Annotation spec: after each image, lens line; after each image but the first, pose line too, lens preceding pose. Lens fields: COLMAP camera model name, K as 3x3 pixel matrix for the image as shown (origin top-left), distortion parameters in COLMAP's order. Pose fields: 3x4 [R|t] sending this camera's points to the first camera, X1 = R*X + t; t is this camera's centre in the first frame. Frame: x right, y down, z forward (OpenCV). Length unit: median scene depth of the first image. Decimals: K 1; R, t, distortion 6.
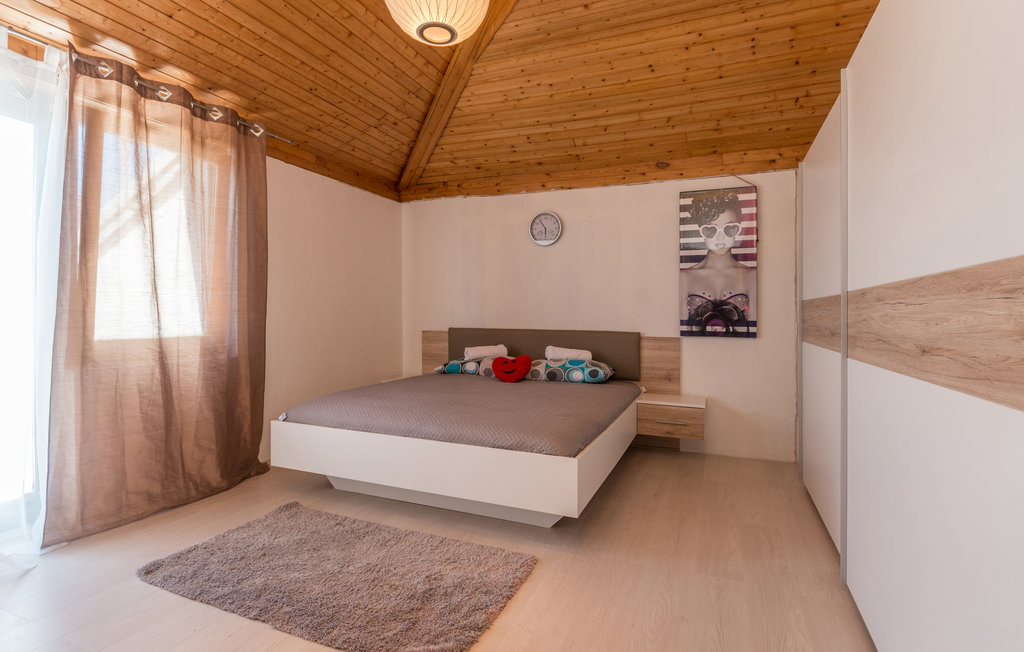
lens RADIAL K [[495.1, 0, 514.5], [0, 495.1, 319.4], [0, 0, 1]] dist [-0.003600, -0.001244]
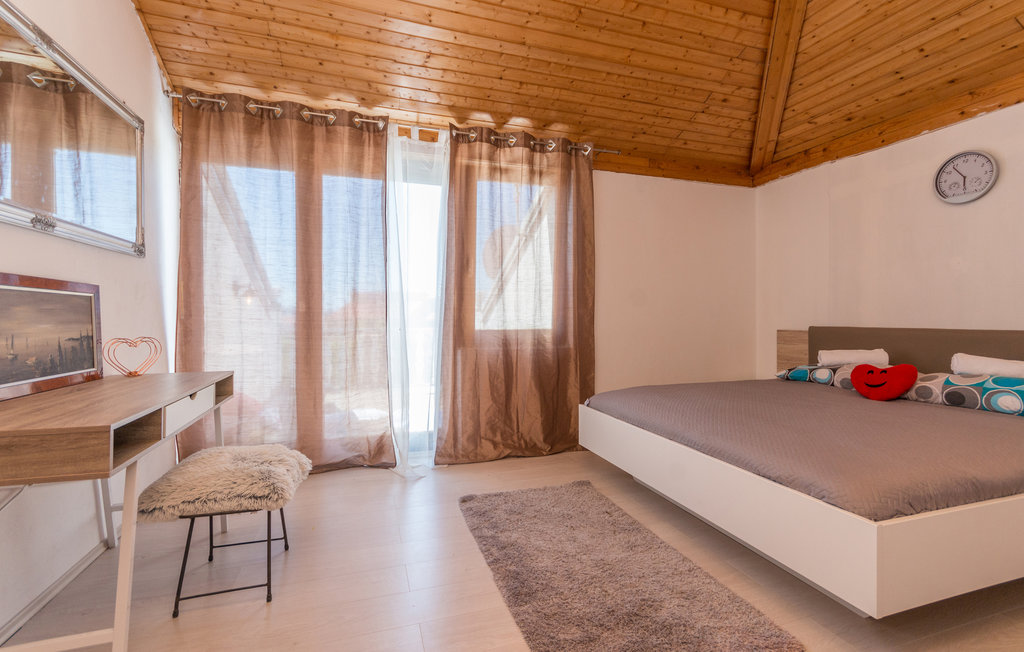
lens RADIAL K [[457.8, 0, 510.3], [0, 457.8, 326.5], [0, 0, 1]] dist [0.003309, -0.000567]
pose [[0.650793, 0.007897, -0.759214, 0.179632], [-0.003774, 0.999967, 0.007165, 0.019561], [0.759246, -0.001798, 0.650801, 0.184801]]
